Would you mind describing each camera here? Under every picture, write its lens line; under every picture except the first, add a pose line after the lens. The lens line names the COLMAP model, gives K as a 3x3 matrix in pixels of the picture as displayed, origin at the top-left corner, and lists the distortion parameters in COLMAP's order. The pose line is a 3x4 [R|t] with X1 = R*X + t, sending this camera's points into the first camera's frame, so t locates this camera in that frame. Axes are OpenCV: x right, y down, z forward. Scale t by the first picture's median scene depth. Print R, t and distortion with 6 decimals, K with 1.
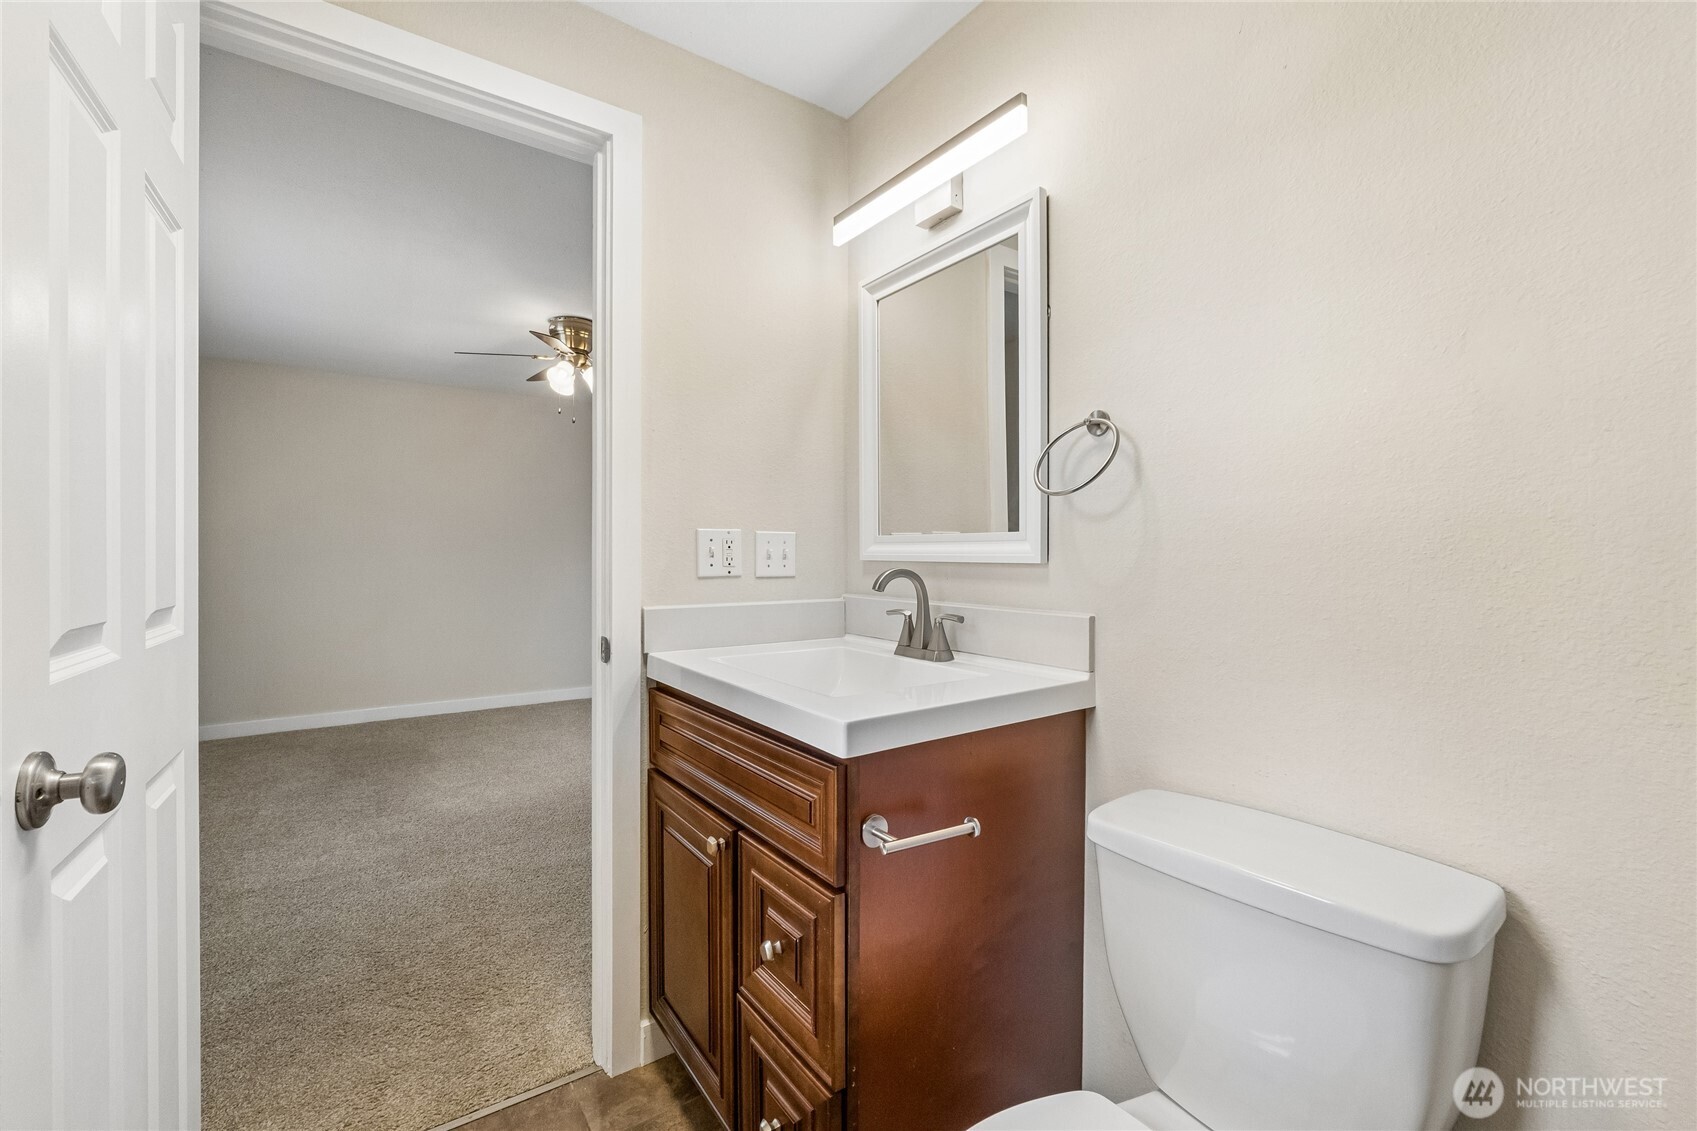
lens RADIAL K [[719.5, 0, 846.1], [0, 719.5, 553.0], [0, 0, 1]] dist [-0.002772, -0.000279]
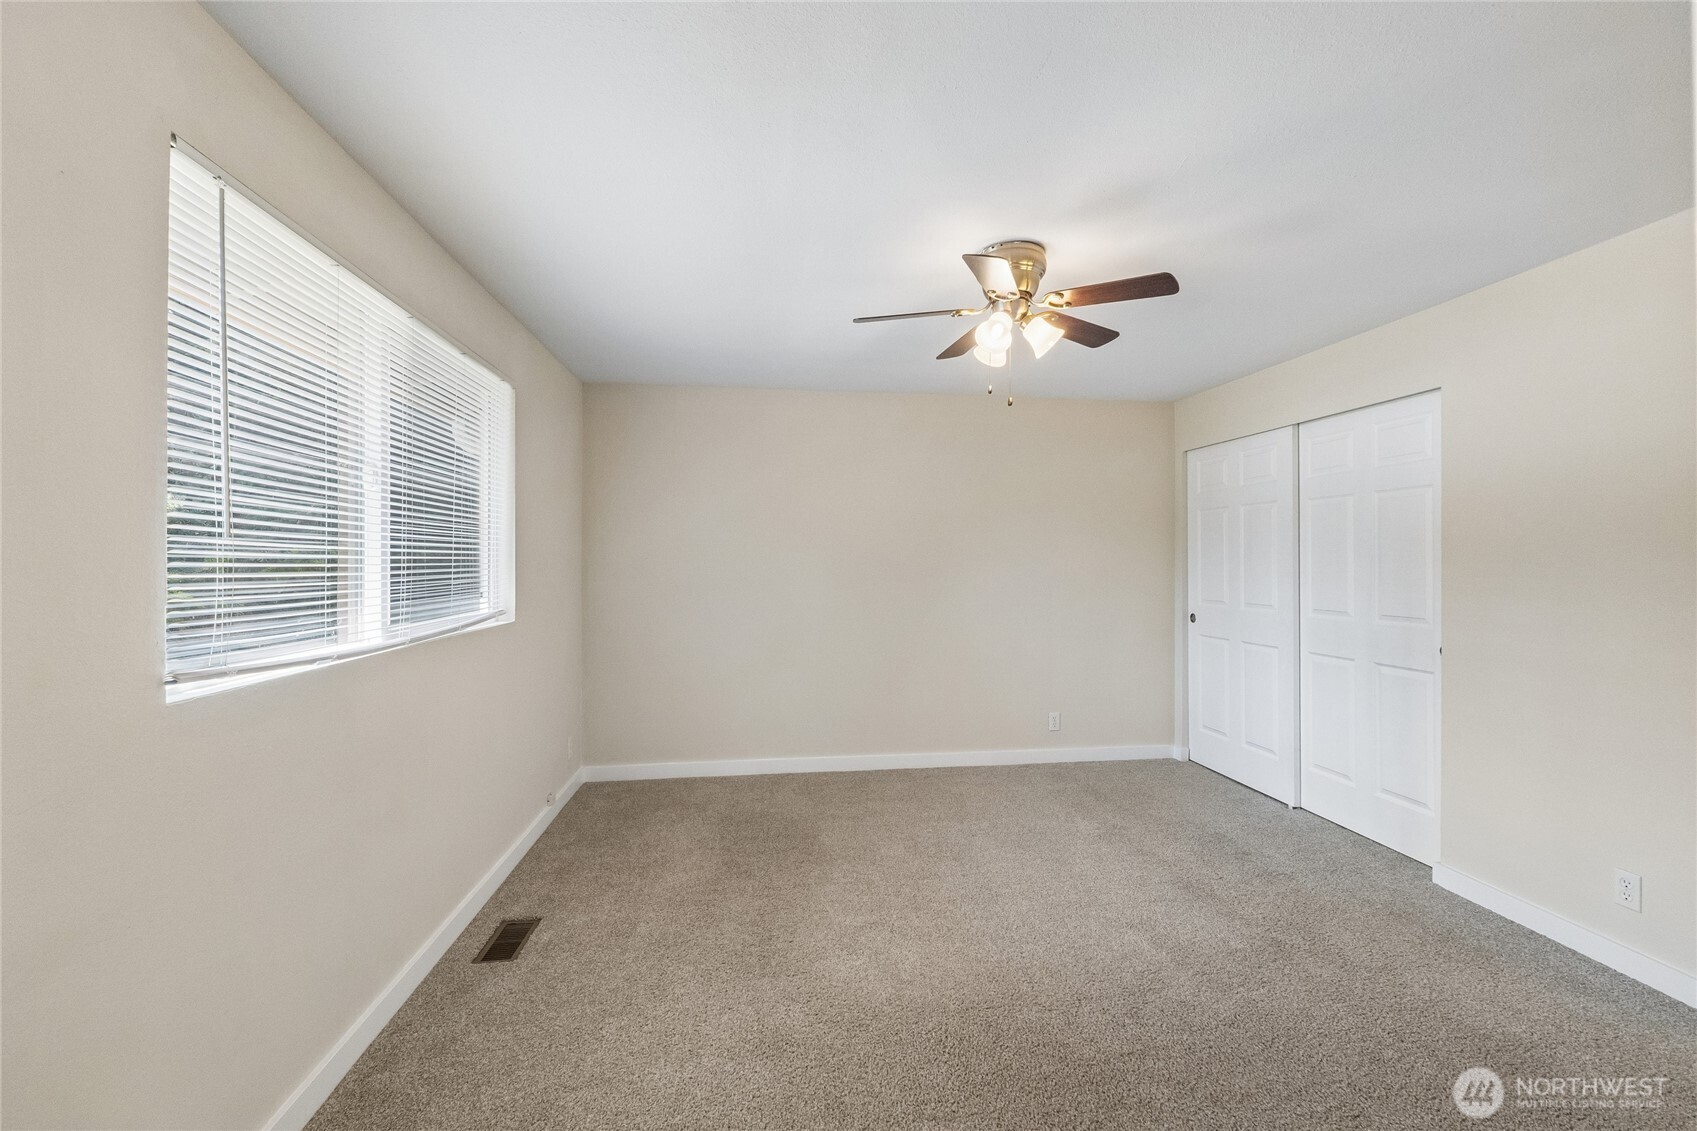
lens RADIAL K [[719.5, 0, 849.5], [0, 719.5, 561.5], [0, 0, 1]] dist [-0.002772, -0.000279]
pose [[0.887080, -0.006736, -0.461566, -0.212478], [0.007154, 0.999974, -0.000844, -0.042095], [0.461560, -0.002554, 0.887106, 0.361713]]
